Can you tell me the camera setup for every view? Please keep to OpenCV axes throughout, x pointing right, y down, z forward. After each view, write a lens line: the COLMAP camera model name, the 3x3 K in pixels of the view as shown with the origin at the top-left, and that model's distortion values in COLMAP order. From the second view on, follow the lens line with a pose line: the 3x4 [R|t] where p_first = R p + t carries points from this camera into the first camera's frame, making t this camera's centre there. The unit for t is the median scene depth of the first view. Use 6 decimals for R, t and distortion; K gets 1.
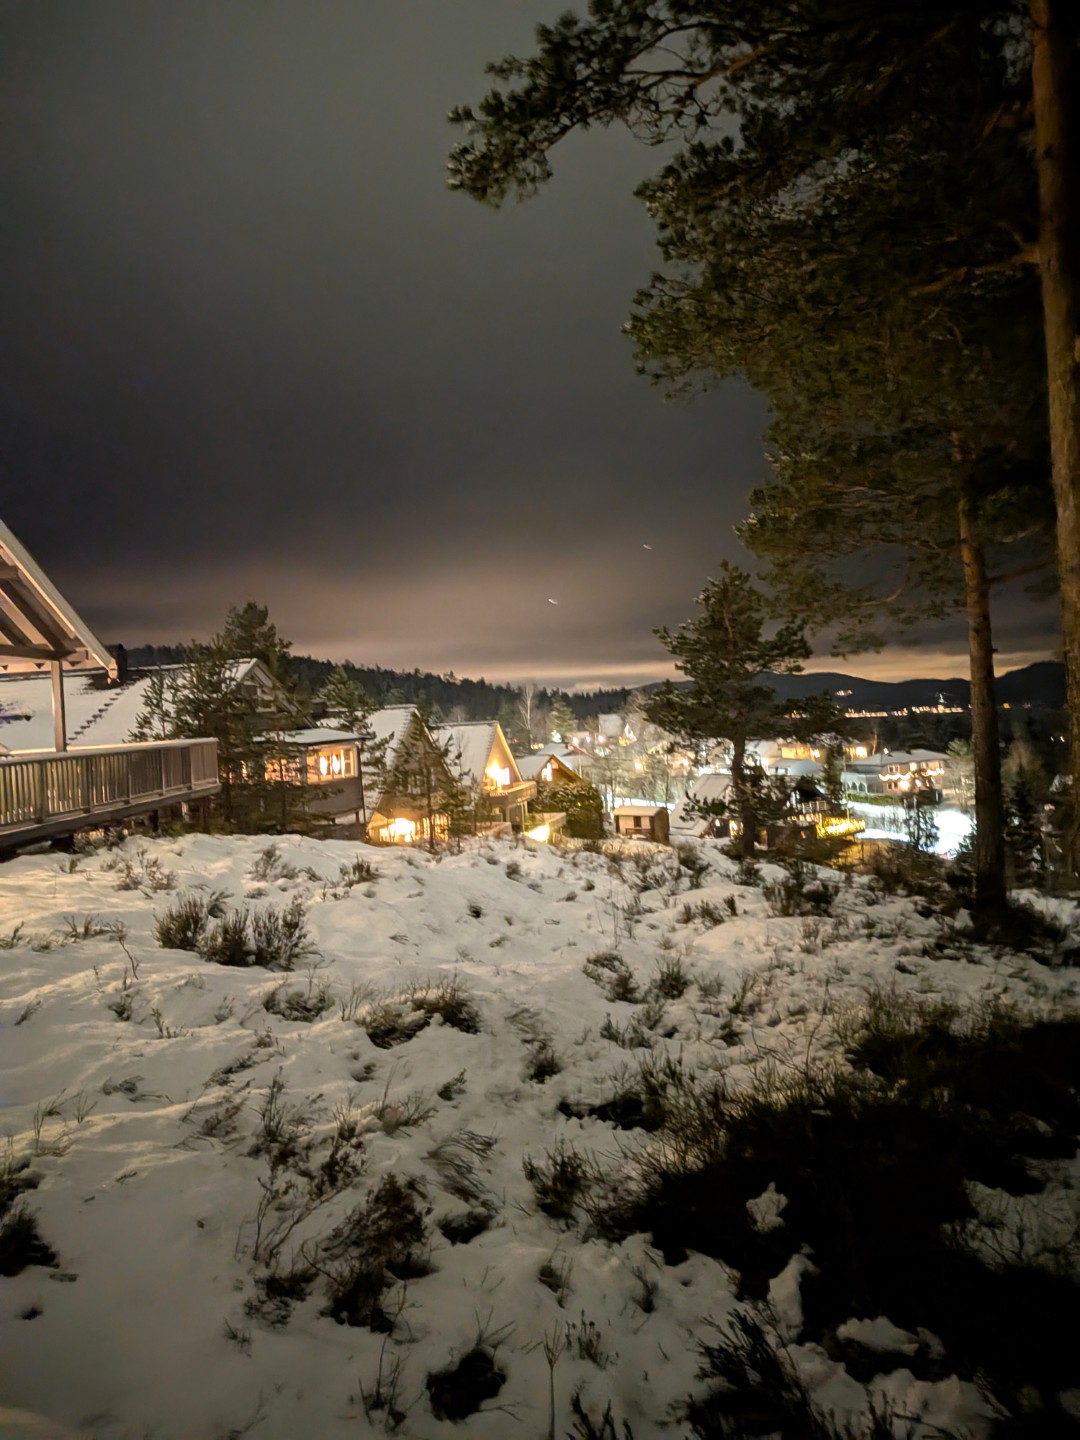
lens RADIAL K [[1027.1, 0, 526.6], [0, 1027.1, 702.8], [0, 0, 1]] dist [0.090497, -0.142858]
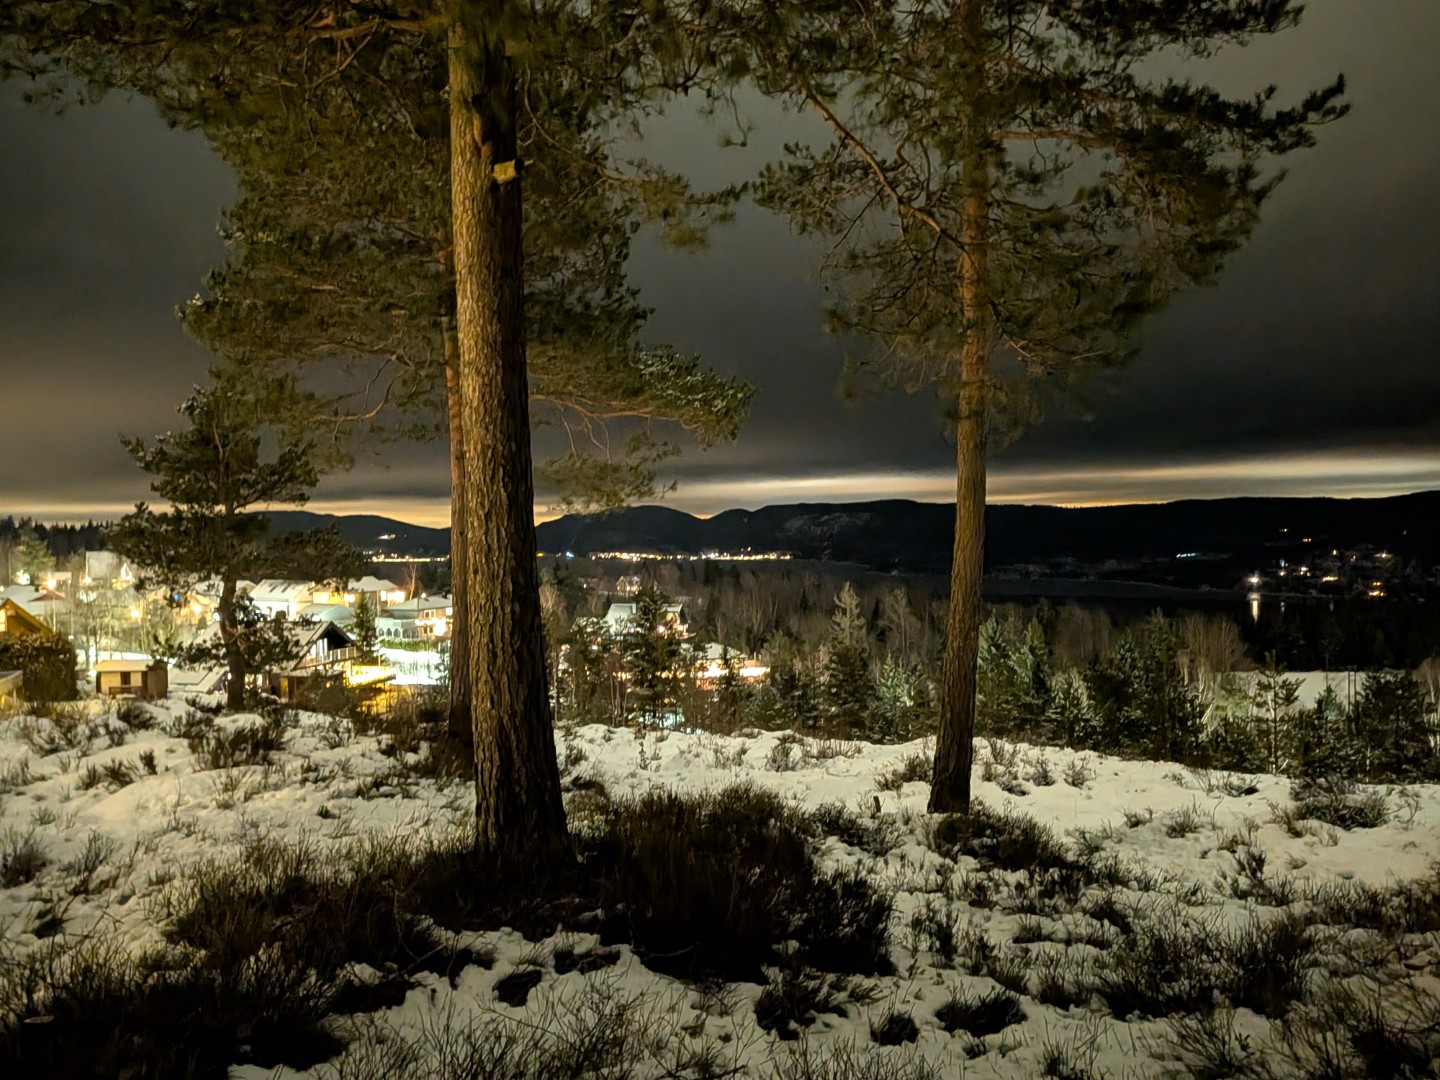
lens RADIAL K [[1062.5, 0, 716.8], [0, 1062.5, 546.9], [0, 0, 1]] dist [0.090743, -0.140466]
pose [[0.826868, 0.029565, 0.561618, 0.050972], [-0.029484, 0.999523, -0.009209, 0.011537], [-0.561622, -0.008944, 0.827345, 0.022764]]
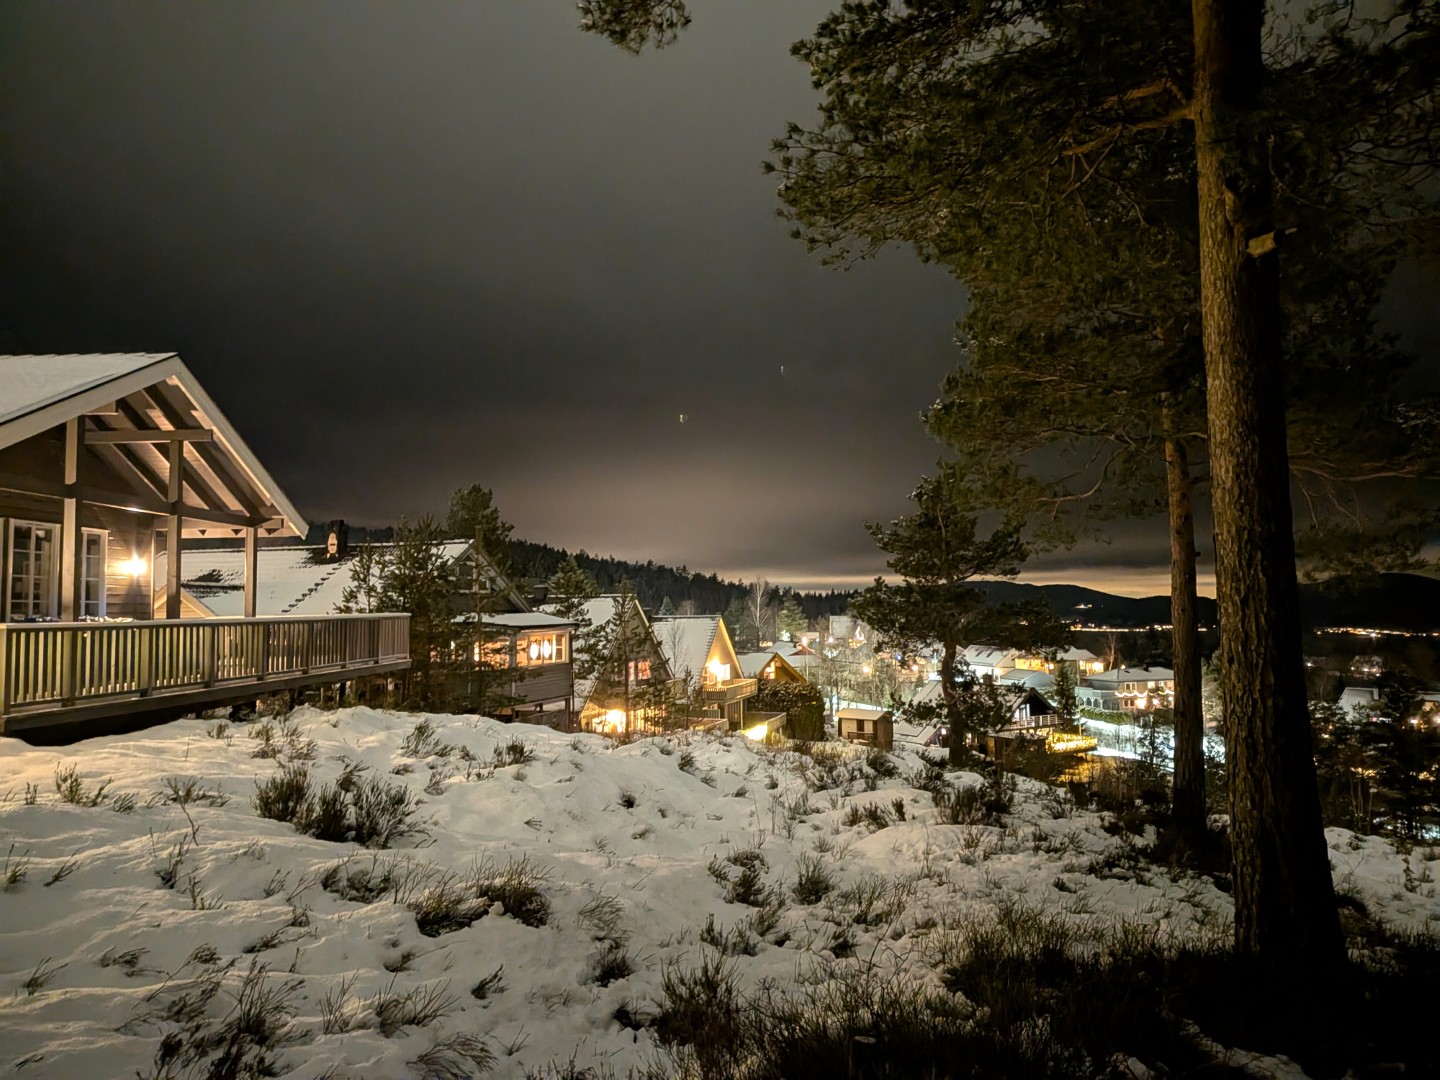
lens RADIAL K [[1028.0, 0, 715.8], [0, 1028.0, 539.1], [0, 0, 1]] dist [0.091511, -0.143204]
pose [[0.998017, 0.043613, -0.045382, 0.038146], [-0.046213, 0.997251, -0.057913, 0.008057], [0.042731, 0.059895, 0.997290, 0.023671]]
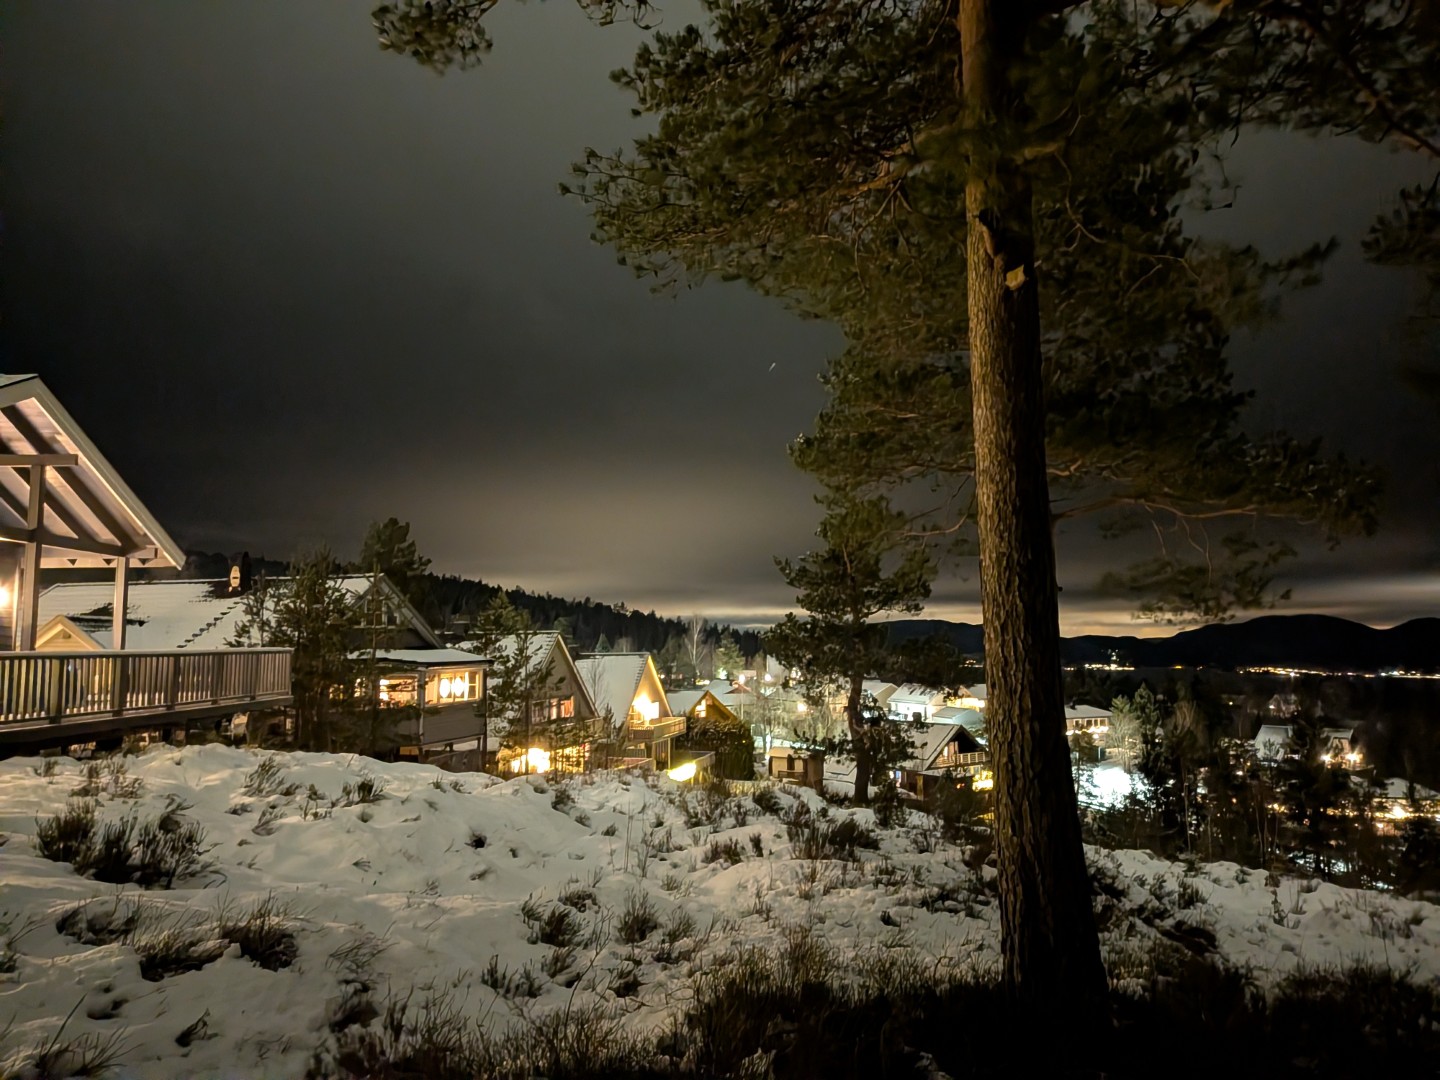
lens RADIAL K [[1031.6, 0, 723.4], [0, 1031.6, 532.8], [0, 0, 1]] dist [0.080502, -0.122368]
pose [[0.998532, 0.051355, 0.017204, 0.082742], [-0.049320, 0.993460, -0.102979, 0.009334], [-0.022380, 0.101979, 0.994535, 0.028397]]
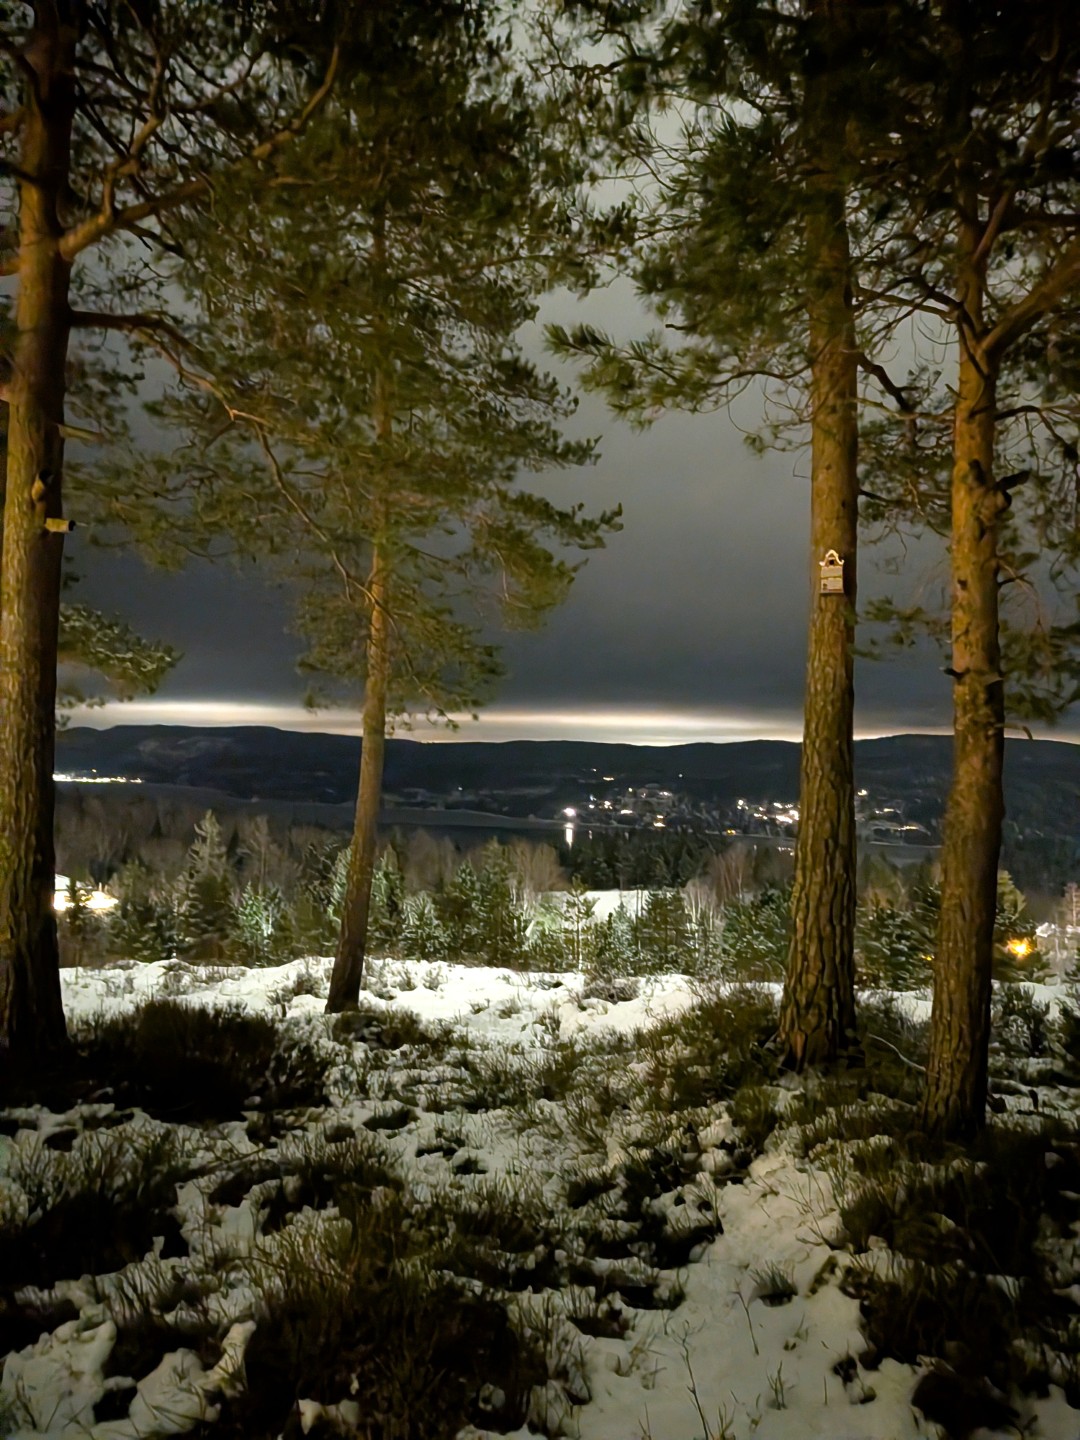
lens RADIAL K [[1031.6, 0, 553.0], [0, 1031.6, 718.7], [0, 0, 1]] dist [0.080502, -0.122368]
pose [[0.503141, 0.098534, 0.858569, -0.051264], [-0.054167, 0.995121, -0.082463, -0.000304], [-0.862505, -0.005016, 0.506023, -0.039437]]
